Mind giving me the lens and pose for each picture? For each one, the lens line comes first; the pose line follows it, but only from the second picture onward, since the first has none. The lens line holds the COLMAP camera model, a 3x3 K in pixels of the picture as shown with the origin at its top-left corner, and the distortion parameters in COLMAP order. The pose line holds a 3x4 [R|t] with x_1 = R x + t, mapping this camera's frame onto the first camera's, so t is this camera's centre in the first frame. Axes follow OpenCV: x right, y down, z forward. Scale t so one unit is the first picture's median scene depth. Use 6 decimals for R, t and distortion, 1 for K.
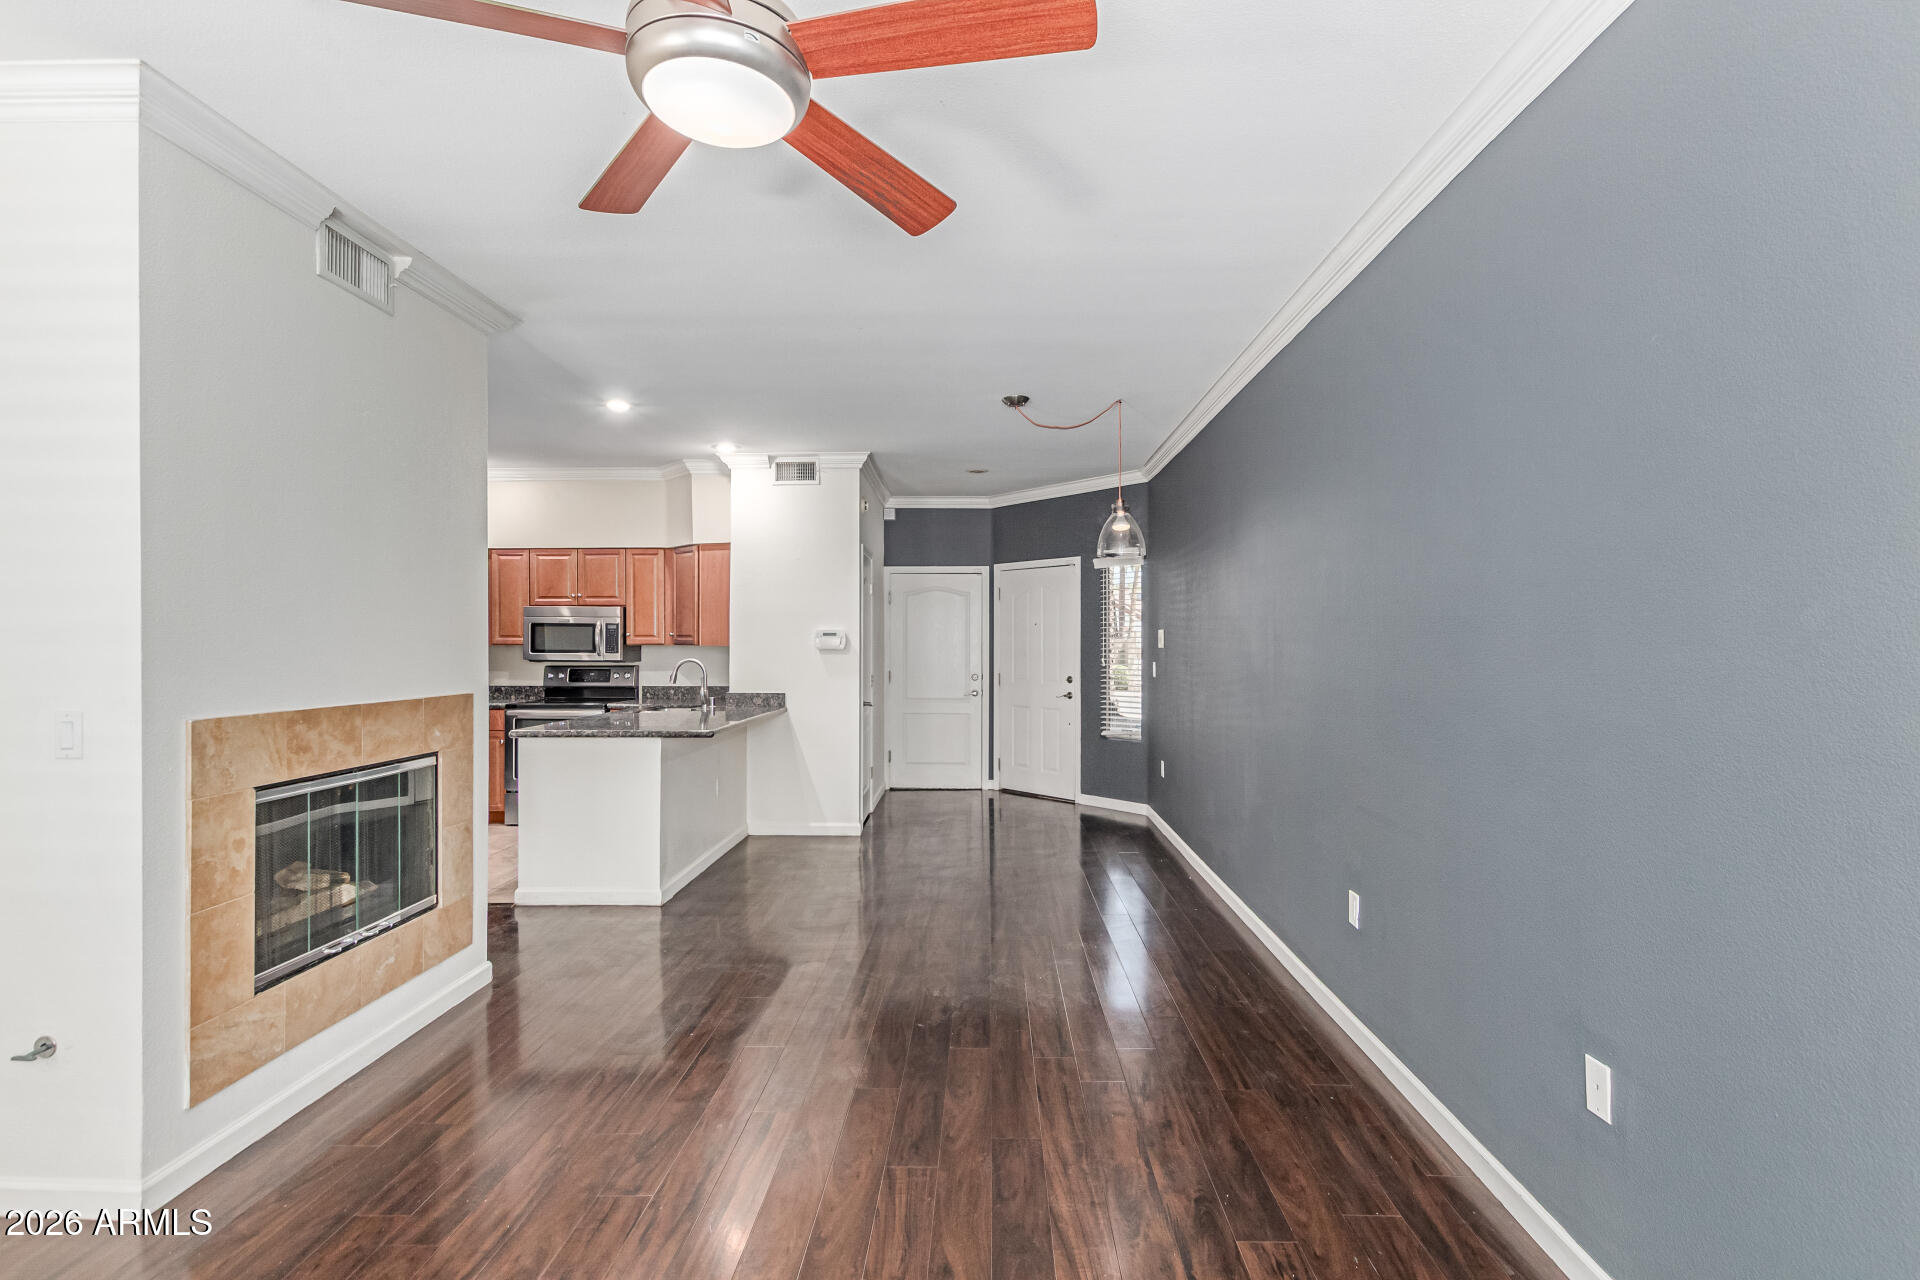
lens RADIAL K [[898.0, 0, 984.7], [0, 898.0, 639.7], [0, 0, 1]] dist [0.006258, 0.000063]
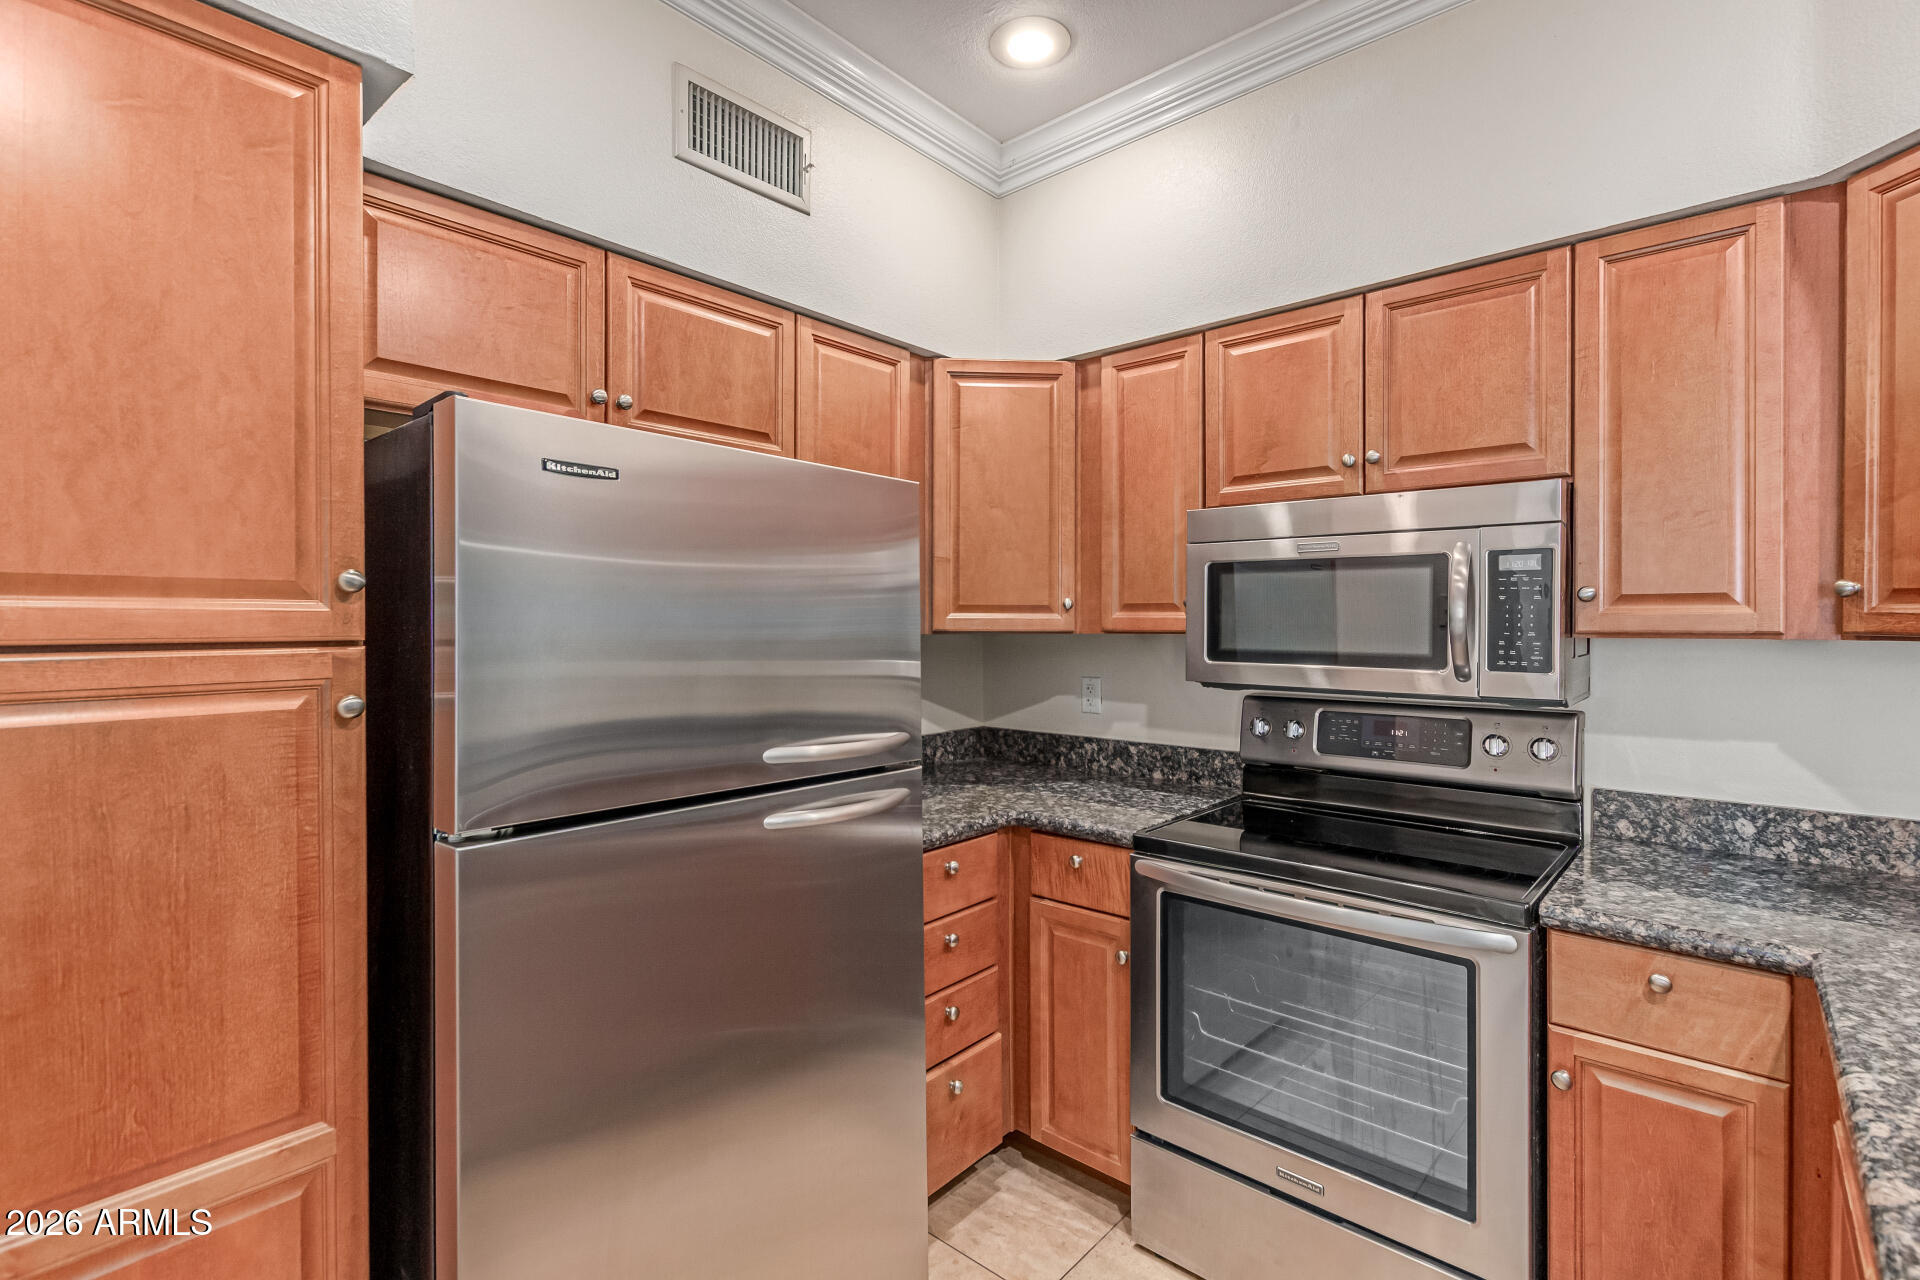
lens RADIAL K [[898.0, 0, 966.6], [0, 898.0, 635.7], [0, 0, 1]] dist [0.006258, 0.000063]
pose [[0.763872, 0.008013, -0.645319, -0.381851], [0.003310, 0.999861, 0.016333, 0.001062], [0.645360, -0.014613, 0.763739, 0.736457]]
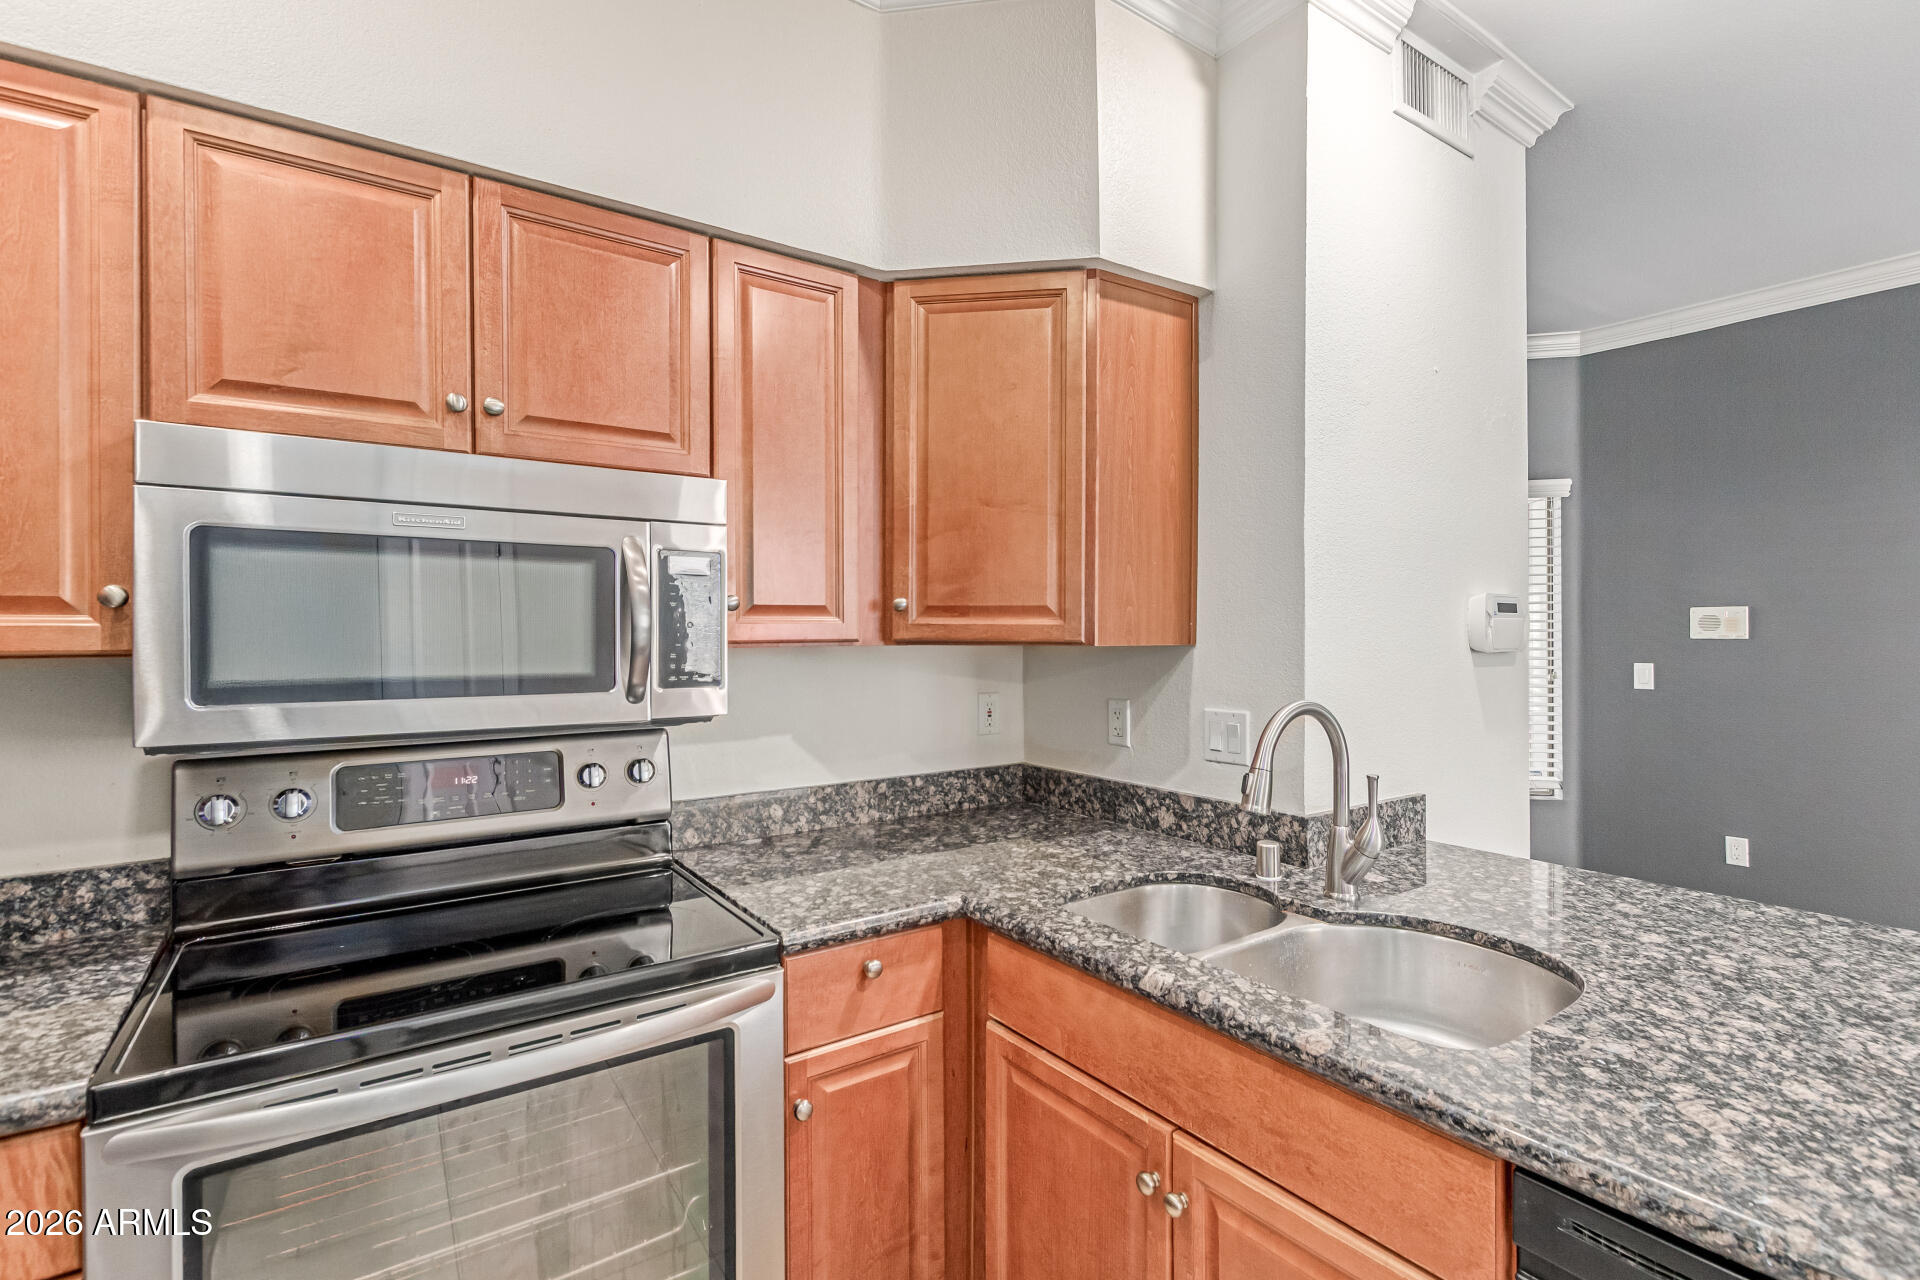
lens RADIAL K [[898.0, 0, 970.9], [0, 898.0, 633.3], [0, 0, 1]] dist [0.006258, 0.000063]
pose [[0.800916, -0.006470, 0.598742, -0.505821], [0.003255, 0.999974, 0.006452, 0.000994], [-0.598768, -0.003218, 0.800916, 0.805852]]
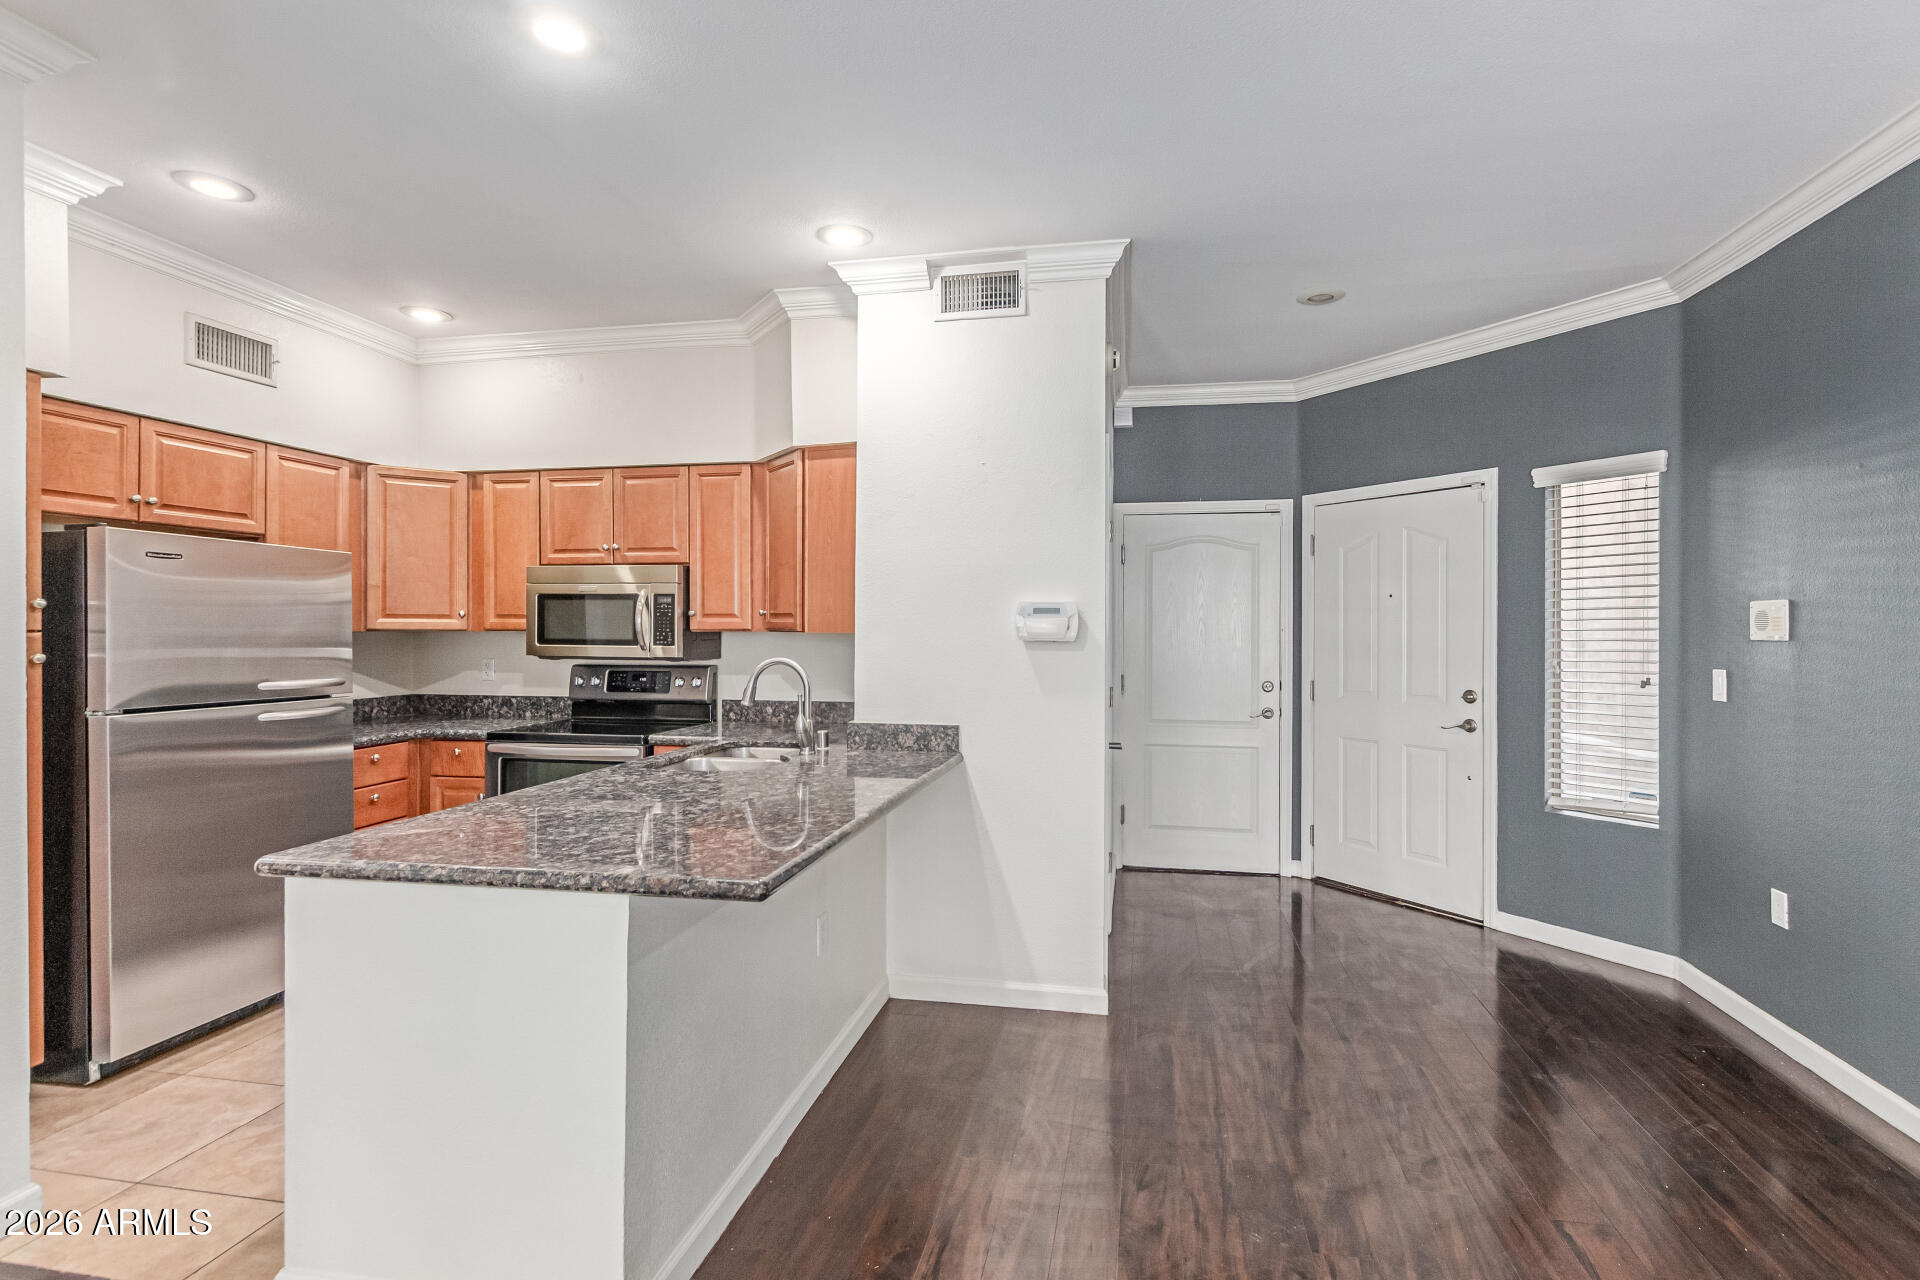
lens RADIAL K [[898.0, 0, 995.8], [0, 898.0, 629.7], [0, 0, 1]] dist [0.006258, 0.000063]
pose [[0.987464, 0.002033, -0.157829, -0.115943], [-0.001275, 0.999987, 0.004903, 0.001999], [0.157837, -0.004640, 0.987454, 0.476665]]
